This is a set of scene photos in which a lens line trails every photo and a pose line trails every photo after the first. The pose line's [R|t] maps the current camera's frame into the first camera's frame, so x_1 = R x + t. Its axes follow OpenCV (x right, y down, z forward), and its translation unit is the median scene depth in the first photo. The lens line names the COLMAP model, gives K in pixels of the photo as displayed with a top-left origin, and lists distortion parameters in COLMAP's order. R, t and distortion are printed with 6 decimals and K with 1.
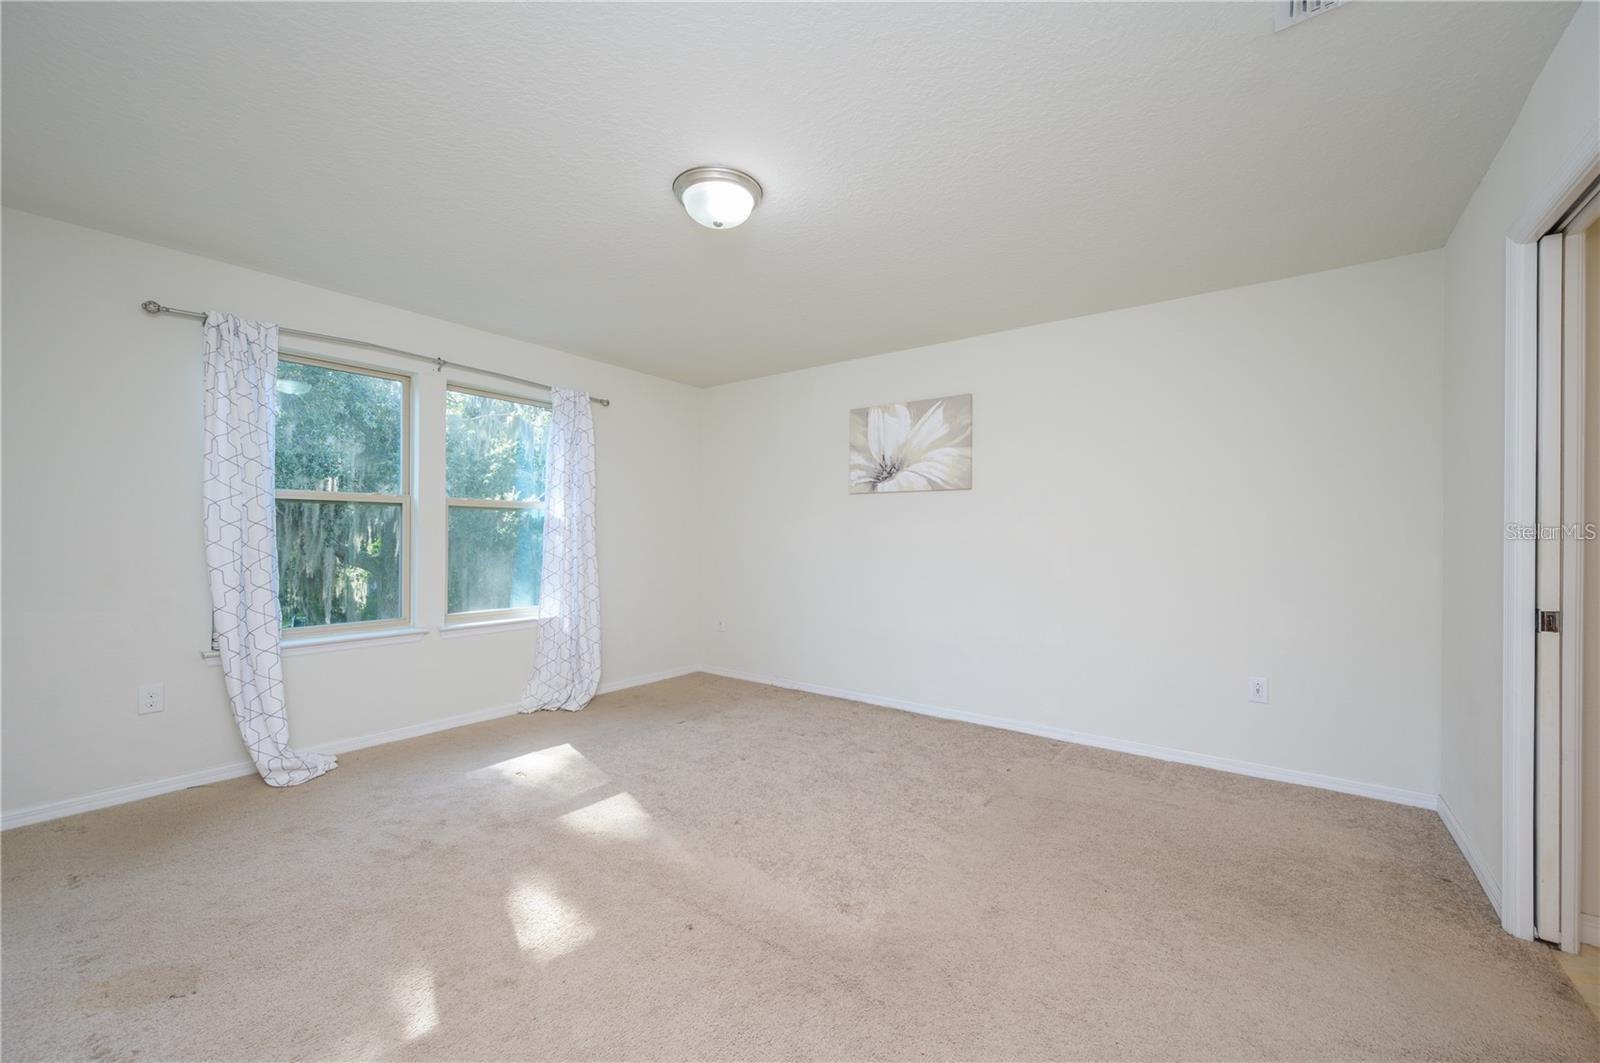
lens RADIAL K [[636.9, 0, 805.1], [0, 636.9, 534.0], [0, 0, 1]] dist [0.000537, 0.000643]
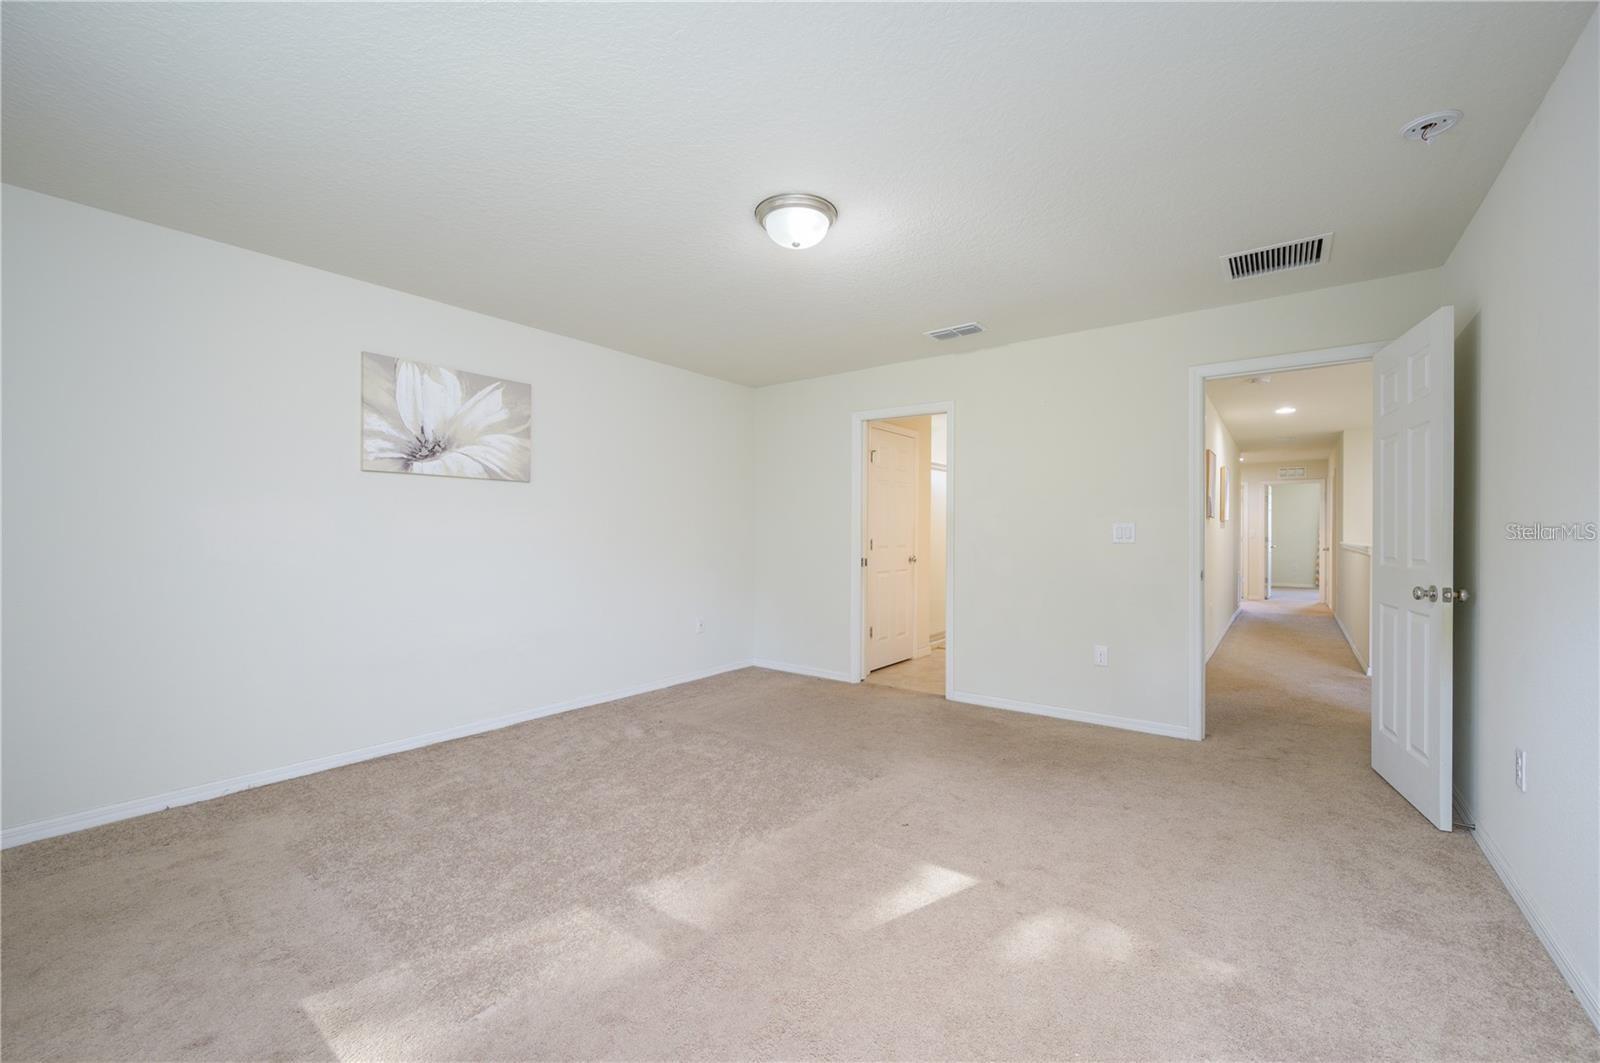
lens RADIAL K [[636.9, 0, 801.3], [0, 636.9, 537.0], [0, 0, 1]] dist [0.000537, 0.000643]
pose [[0.008809, -0.013264, 0.999873, -0.671190], [-0.007557, 0.999883, 0.013331, -0.002353], [-0.999933, -0.007674, 0.008707, 0.537393]]
